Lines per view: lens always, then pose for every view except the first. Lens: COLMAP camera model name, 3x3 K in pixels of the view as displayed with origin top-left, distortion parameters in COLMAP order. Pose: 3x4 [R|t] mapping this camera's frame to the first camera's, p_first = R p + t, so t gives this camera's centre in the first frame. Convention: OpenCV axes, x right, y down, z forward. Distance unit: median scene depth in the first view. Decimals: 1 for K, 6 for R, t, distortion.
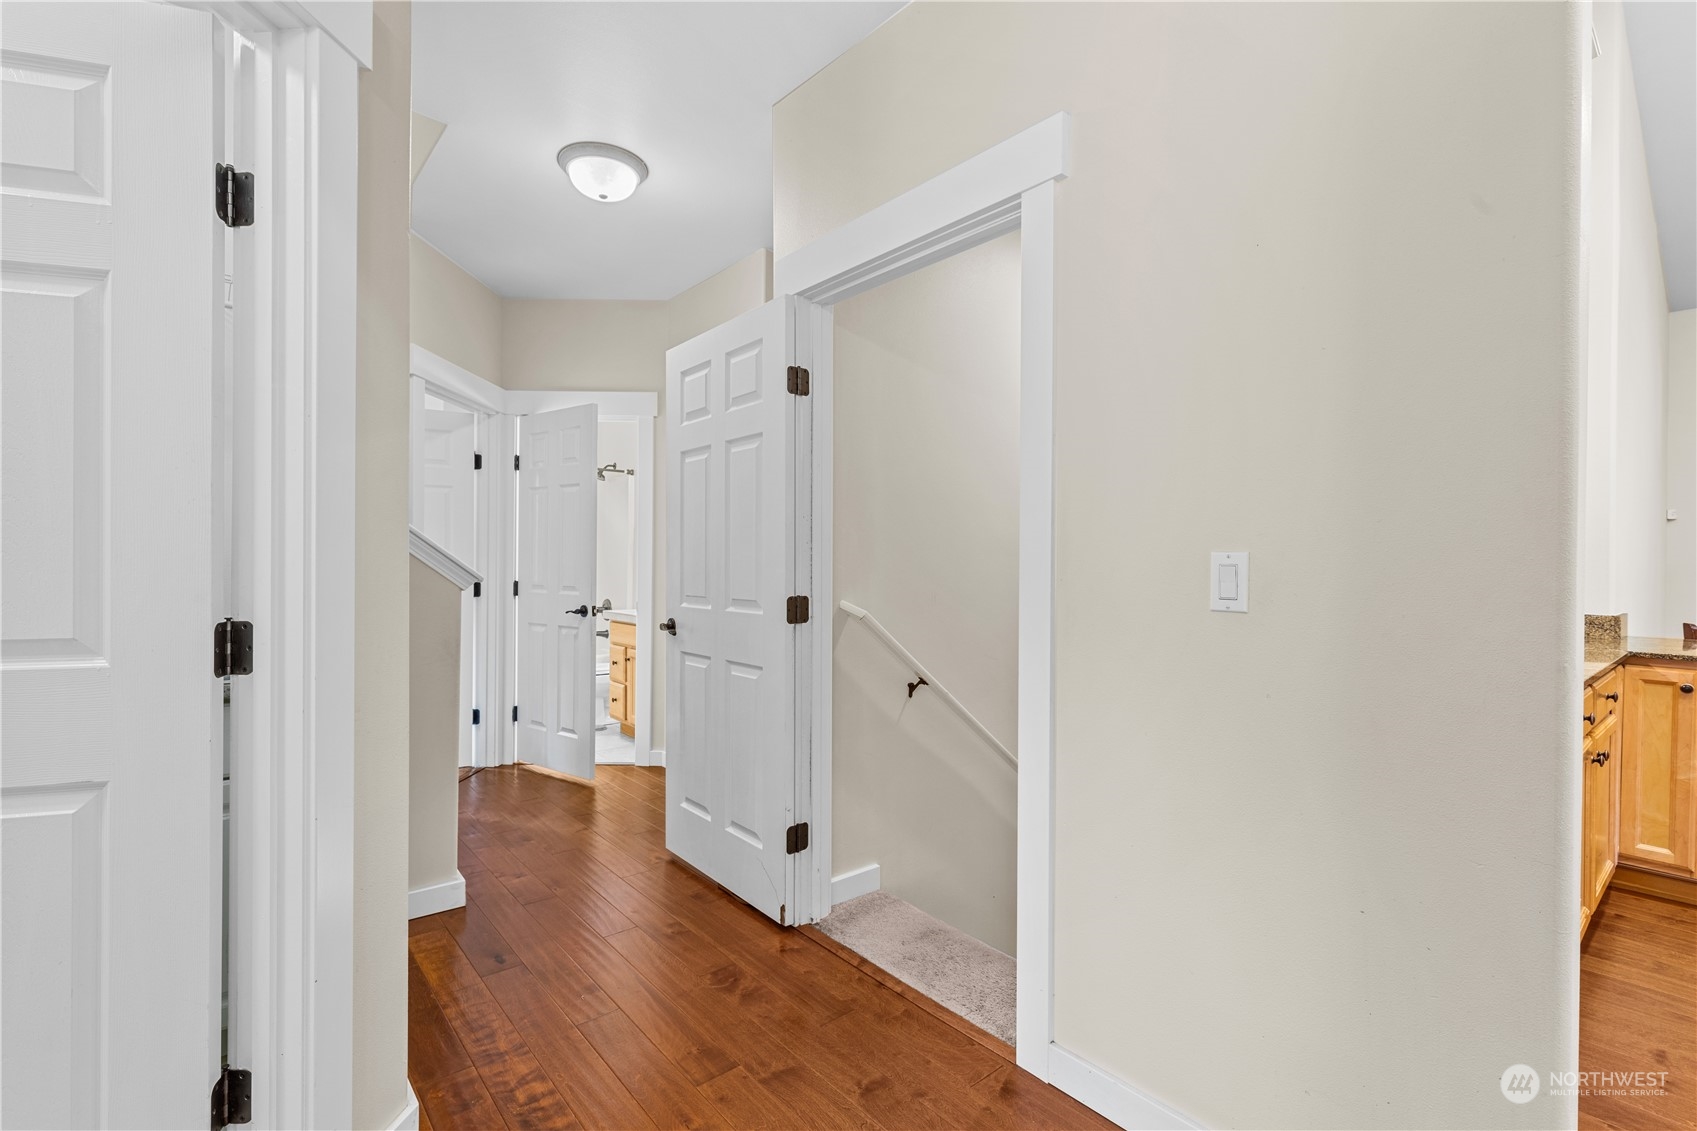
lens RADIAL K [[763.4, 0, 843.1], [0, 763.4, 566.3], [0, 0, 1]] dist [0.000082, 0.000386]
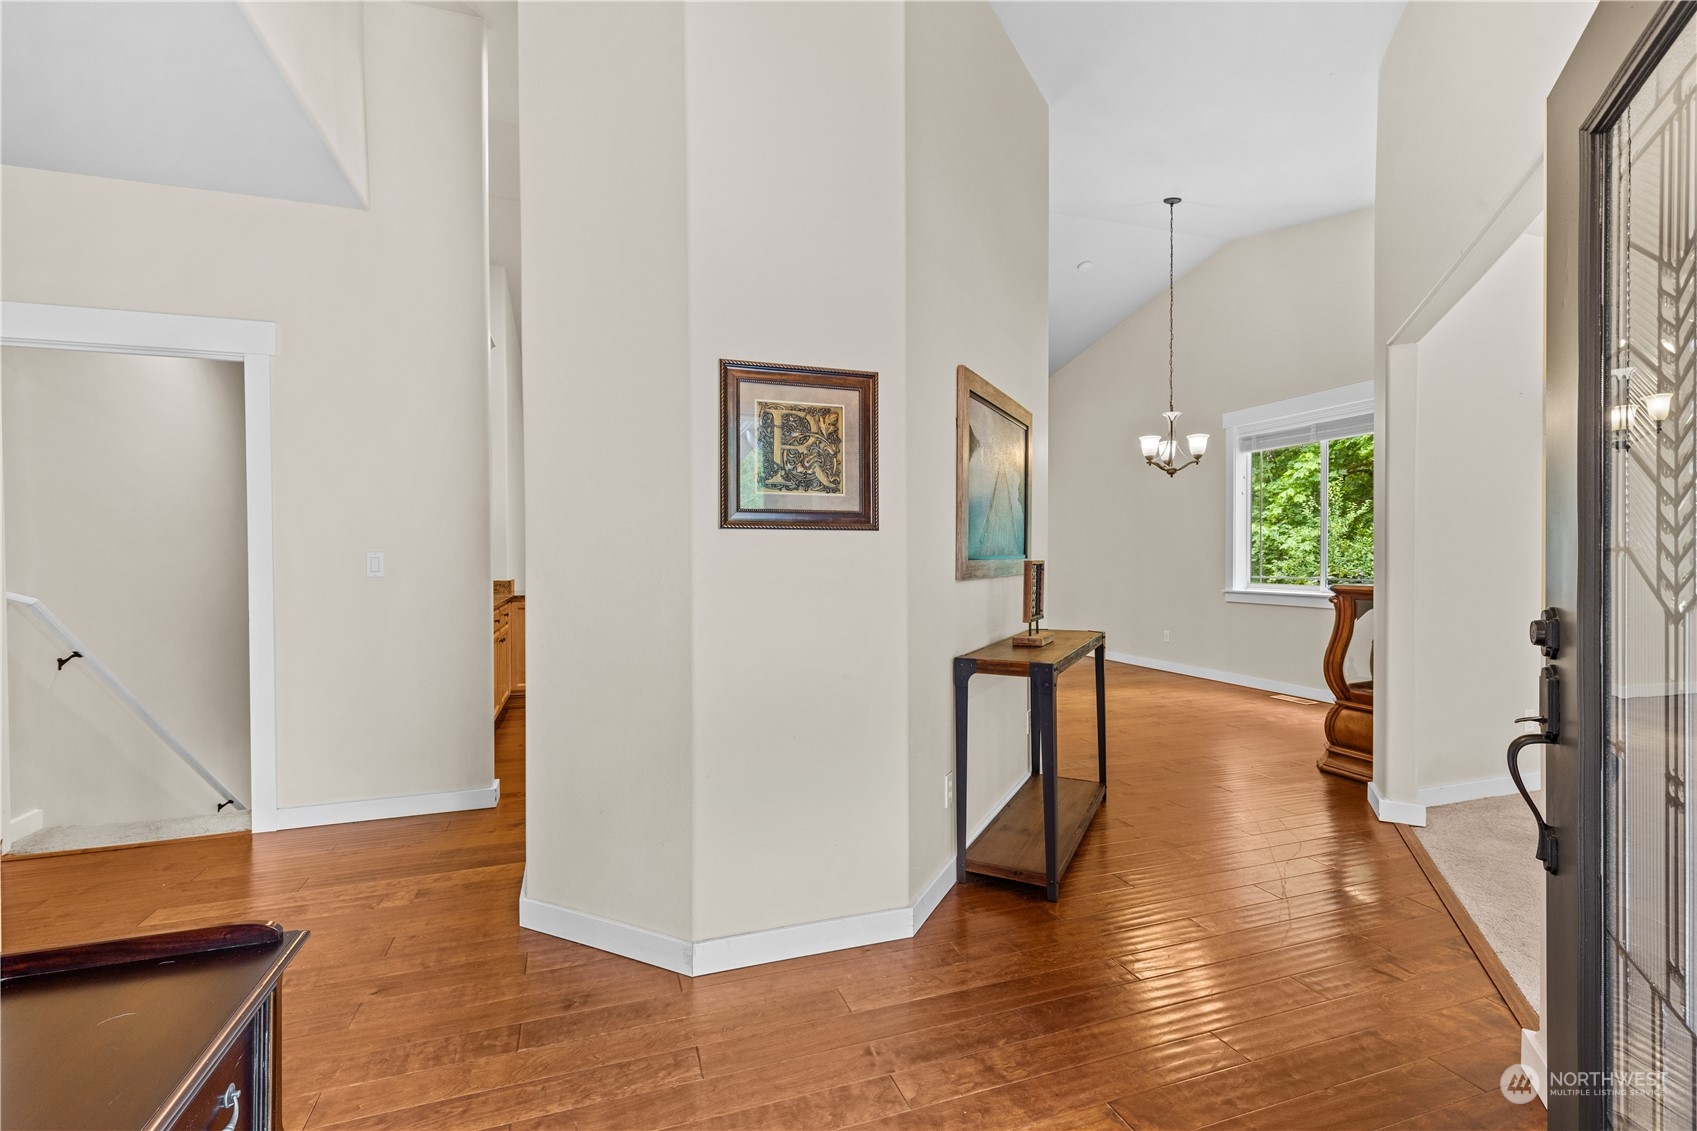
lens RADIAL K [[763.4, 0, 843.1], [0, 763.4, 566.3], [0, 0, 1]] dist [0.000082, 0.000386]
pose [[0.362422, -0.035670, 0.931331, -0.683201], [0.014913, 0.999361, 0.032472, -0.017668], [-0.931895, 0.002120, 0.362722, -0.708657]]
